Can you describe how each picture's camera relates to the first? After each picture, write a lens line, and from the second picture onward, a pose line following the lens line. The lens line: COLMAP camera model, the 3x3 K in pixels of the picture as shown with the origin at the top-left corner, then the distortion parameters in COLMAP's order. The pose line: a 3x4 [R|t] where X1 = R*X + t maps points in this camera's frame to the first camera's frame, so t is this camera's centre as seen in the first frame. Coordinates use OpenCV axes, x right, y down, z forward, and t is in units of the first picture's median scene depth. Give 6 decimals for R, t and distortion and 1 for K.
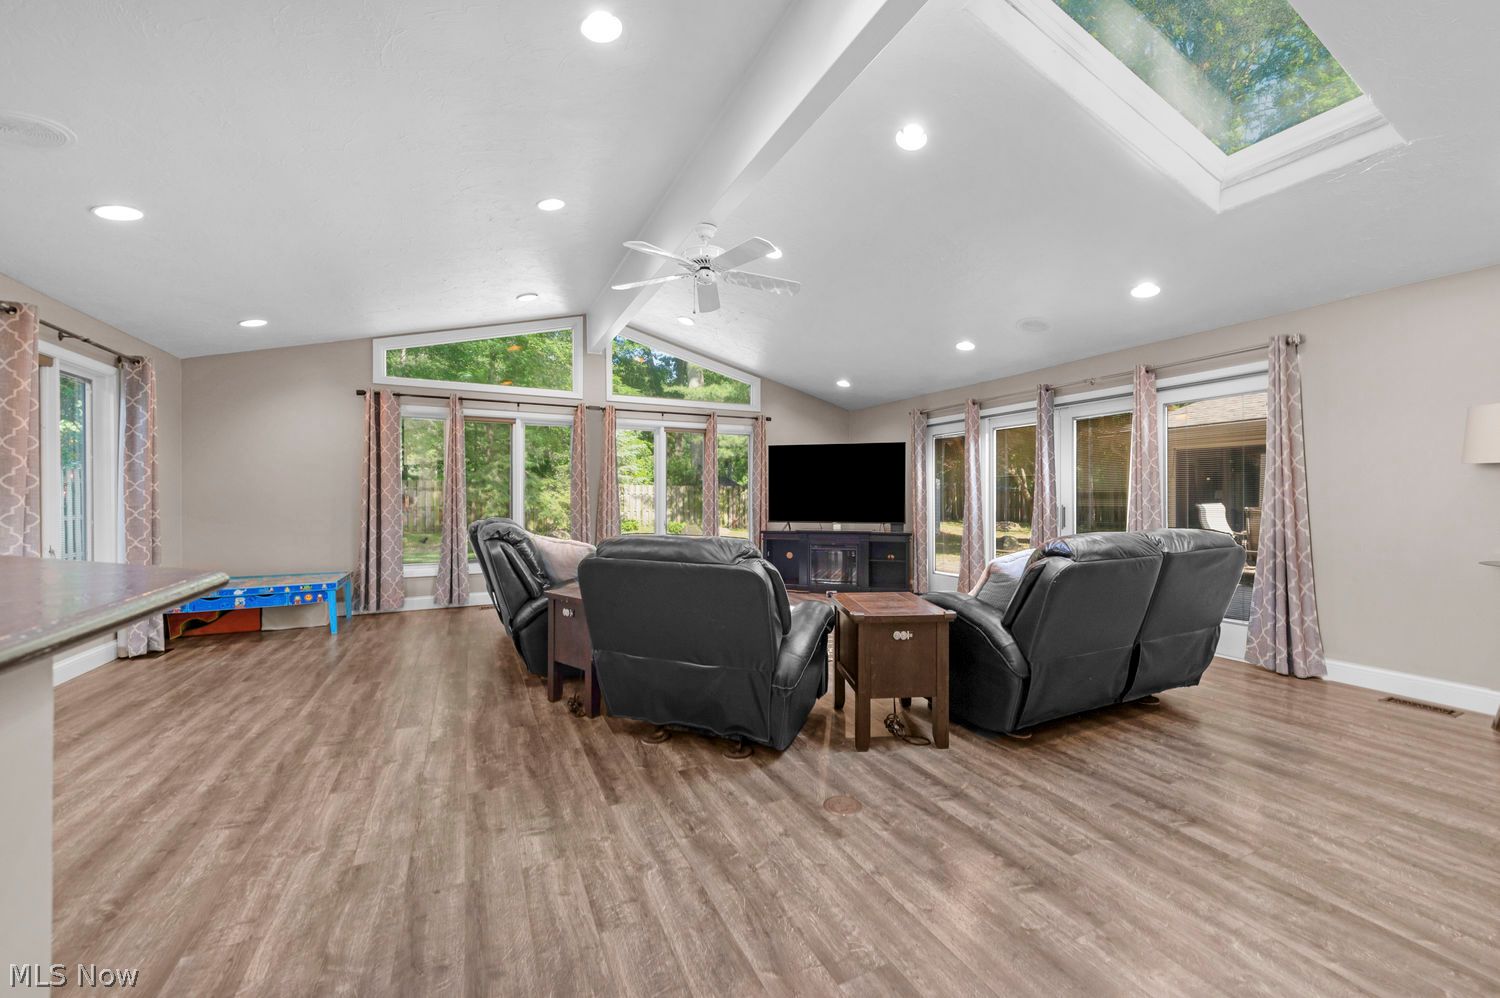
lens RADIAL K [[597.3, 0, 768.4], [0, 597.3, 496.5], [0, 0, 1]] dist [0.009793, -0.000312]
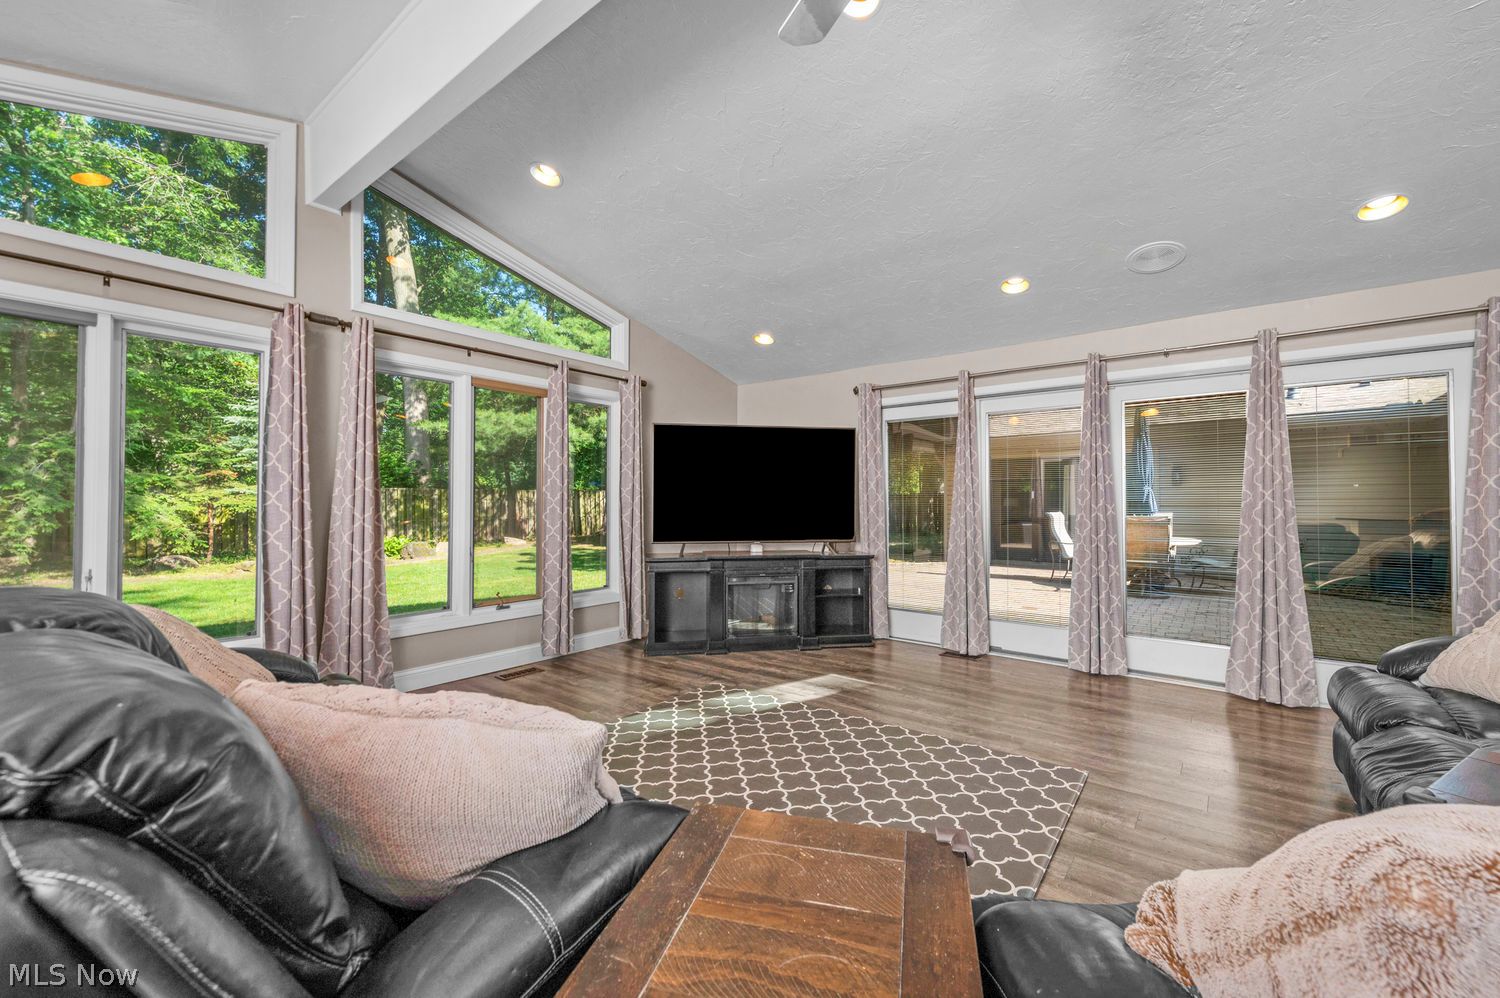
lens RADIAL K [[597.3, 0, 768.4], [0, 597.3, 496.5], [0, 0, 1]] dist [0.009793, -0.000312]
pose [[0.899156, 0.004677, 0.437604, -0.478088], [-0.000507, 0.999953, -0.009645, -0.003815], [-0.437629, 0.008451, 0.899116, 1.078351]]
